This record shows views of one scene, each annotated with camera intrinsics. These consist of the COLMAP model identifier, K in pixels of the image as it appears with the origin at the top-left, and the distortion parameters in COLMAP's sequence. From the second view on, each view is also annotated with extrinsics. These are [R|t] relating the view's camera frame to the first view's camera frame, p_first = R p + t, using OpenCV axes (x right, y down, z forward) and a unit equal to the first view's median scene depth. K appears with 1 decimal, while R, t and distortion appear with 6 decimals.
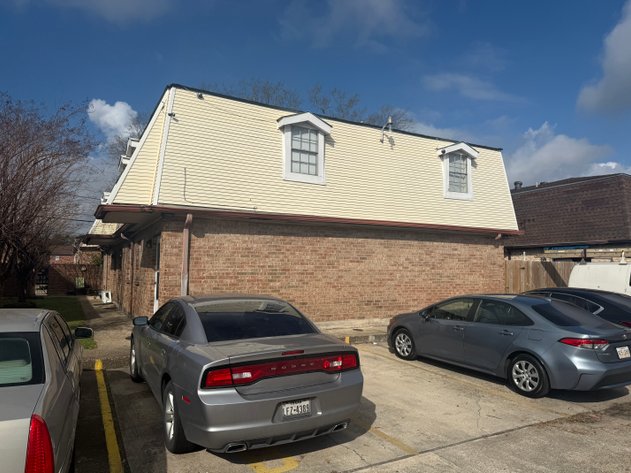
lens RADIAL K [[437.4, 0, 315.4], [0, 437.4, 239.1], [0, 0, 1]] dist [0.061801, -0.003230]
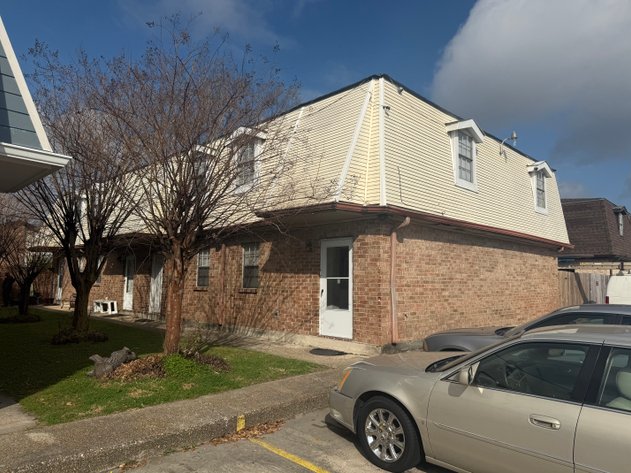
lens RADIAL K [[437.4, 0, 315.9], [0, 437.4, 234.8], [0, 0, 1]] dist [0.061801, -0.003230]
pose [[0.958946, 0.037780, 0.281062, -0.627611], [-0.030883, 0.999104, -0.028929, 0.011340], [-0.281903, 0.019062, 0.959254, 0.149963]]
